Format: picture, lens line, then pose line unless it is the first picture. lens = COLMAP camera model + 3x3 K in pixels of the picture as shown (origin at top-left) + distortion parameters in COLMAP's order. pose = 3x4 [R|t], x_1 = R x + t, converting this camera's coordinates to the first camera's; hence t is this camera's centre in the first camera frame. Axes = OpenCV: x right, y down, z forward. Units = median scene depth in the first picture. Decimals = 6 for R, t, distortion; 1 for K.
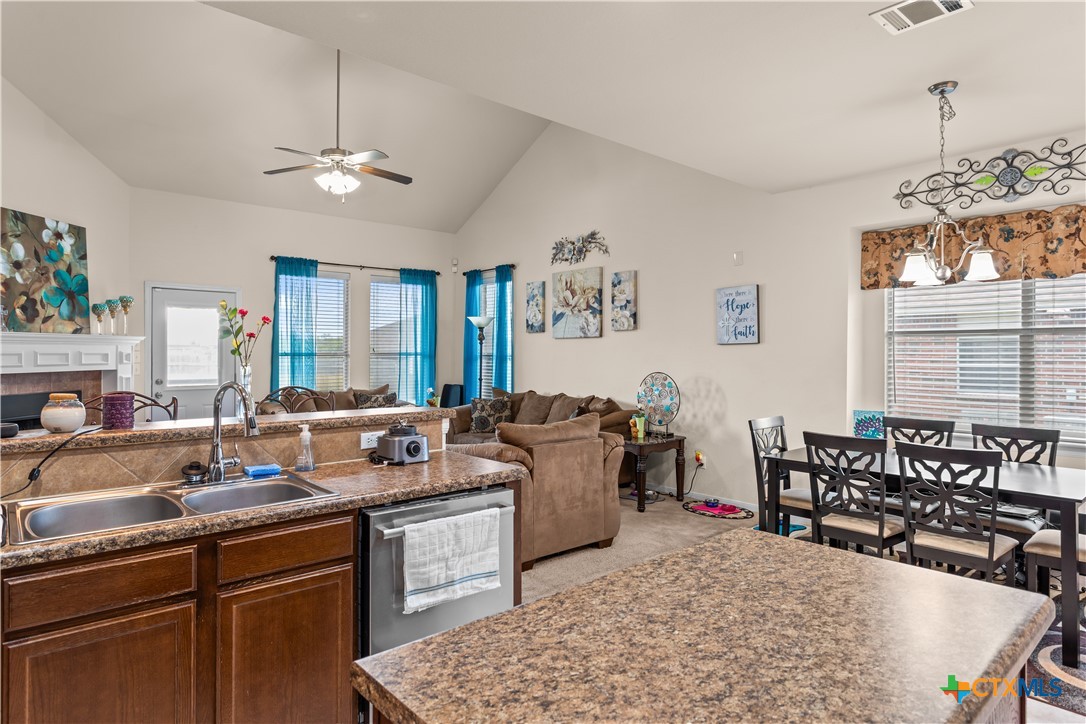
lens RADIAL K [[615.2, 0, 545.3], [0, 615.2, 352.2], [0, 0, 1]] dist [-0.018316, 0.000999]
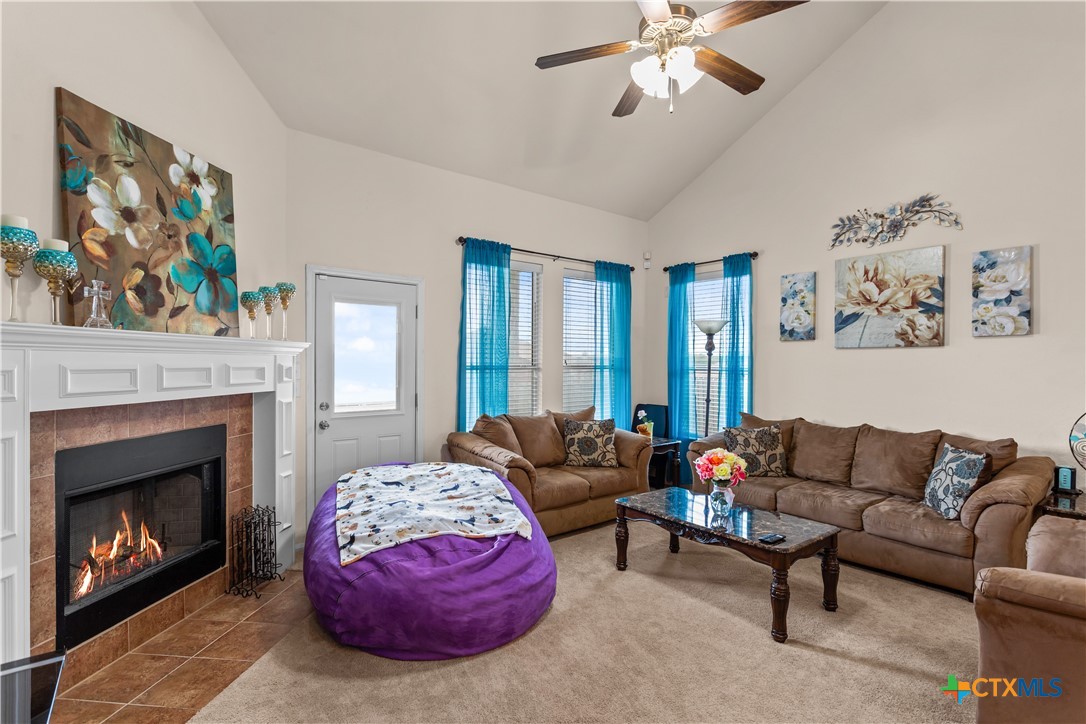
lens RADIAL K [[519.3, 0, 542.5], [0, 519.3, 367.3], [0, 0, 1]] dist [-0.003023, -0.001262]
pose [[0.998907, 0.004947, -0.046488, -0.349303], [-0.004509, 0.999944, 0.009525, -0.003967], [0.046532, -0.009305, 0.998873, 0.404859]]
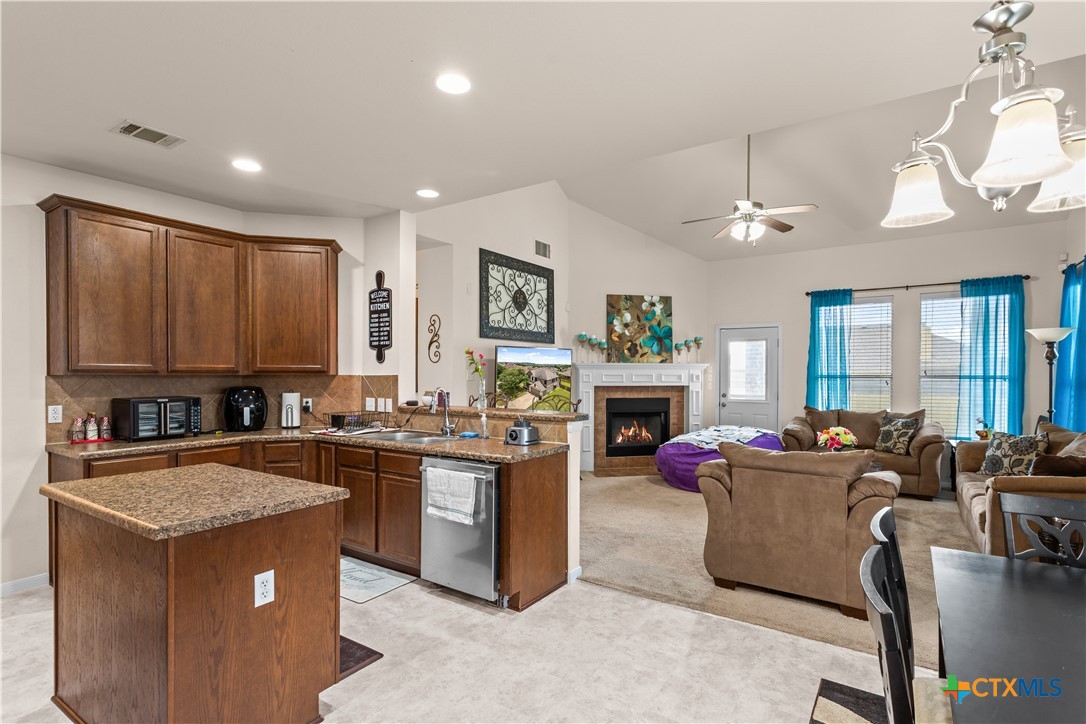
lens RADIAL K [[519.3, 0, 549.6], [0, 519.3, 378.7], [0, 0, 1]] dist [-0.003023, -0.001262]
pose [[0.257188, 0.009727, -0.966313, 0.429666], [-0.002282, 0.999953, 0.009458, 0.000073], [0.966359, -0.000227, 0.257198, 0.297024]]
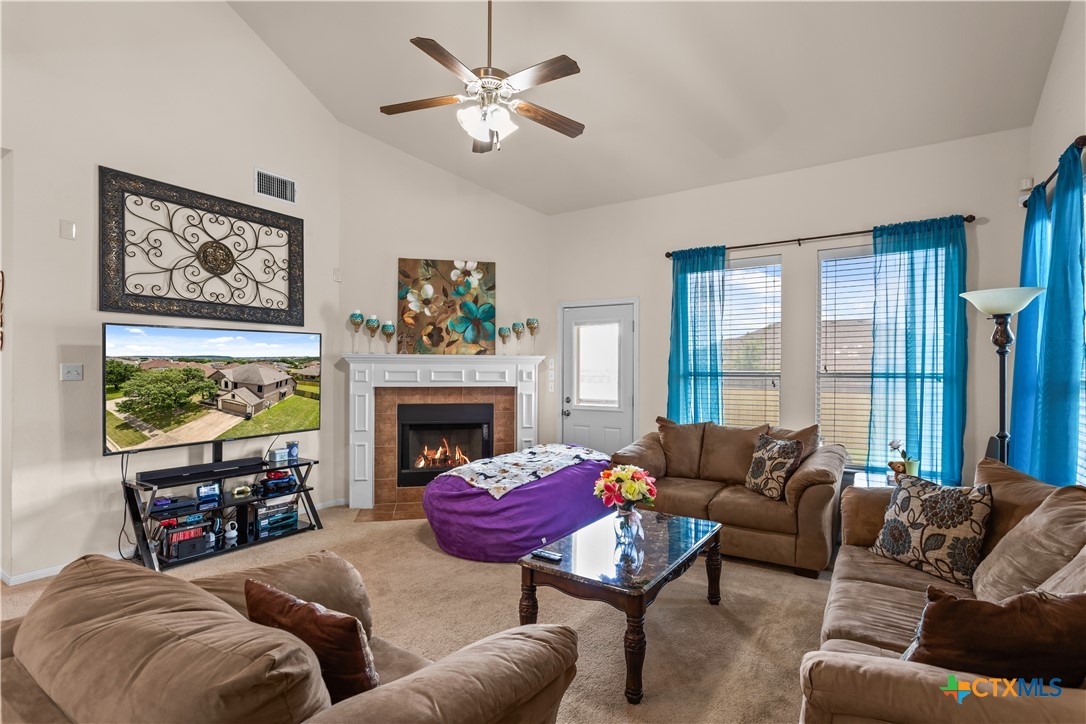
lens RADIAL K [[519.3, 0, 545.2], [0, 519.3, 370.6], [0, 0, 1]] dist [-0.003023, -0.001262]
pose [[0.275494, 0.001702, -0.961301, 0.191988], [-0.003687, 0.999993, 0.000713, -0.000533], [0.961296, 0.003348, 0.275498, 0.724262]]
